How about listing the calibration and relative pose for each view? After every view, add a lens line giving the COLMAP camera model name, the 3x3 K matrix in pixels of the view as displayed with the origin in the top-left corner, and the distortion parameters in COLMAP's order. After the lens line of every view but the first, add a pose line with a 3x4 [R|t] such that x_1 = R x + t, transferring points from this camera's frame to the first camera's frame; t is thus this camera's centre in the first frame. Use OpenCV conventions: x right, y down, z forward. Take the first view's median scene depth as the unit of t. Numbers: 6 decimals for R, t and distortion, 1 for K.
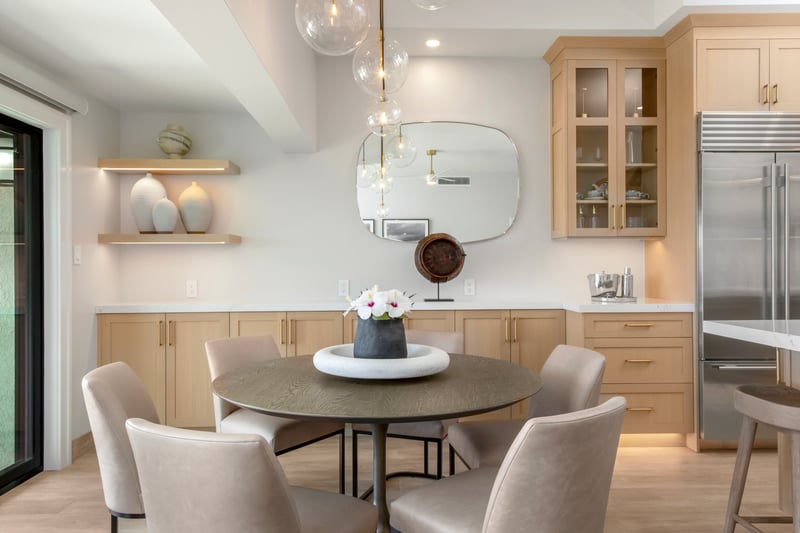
lens RADIAL K [[548.7, 0, 399.6], [0, 548.7, 262.6], [0, 0, 1]] dist [0.022791, -0.007800]
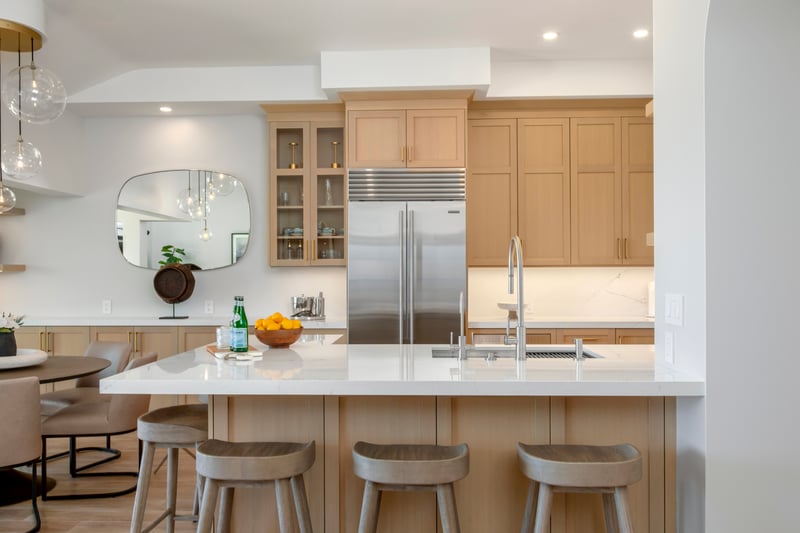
lens RADIAL K [[624.4, 0, 384.2], [0, 624.4, 270.4], [0, 0, 1]] dist [0.006206, 0.004348]
pose [[0.997300, -0.000294, -0.073437, 0.656946], [0.000277, 1.000000, -0.000245, -0.037362], [0.073437, 0.000224, 0.997300, -0.364823]]
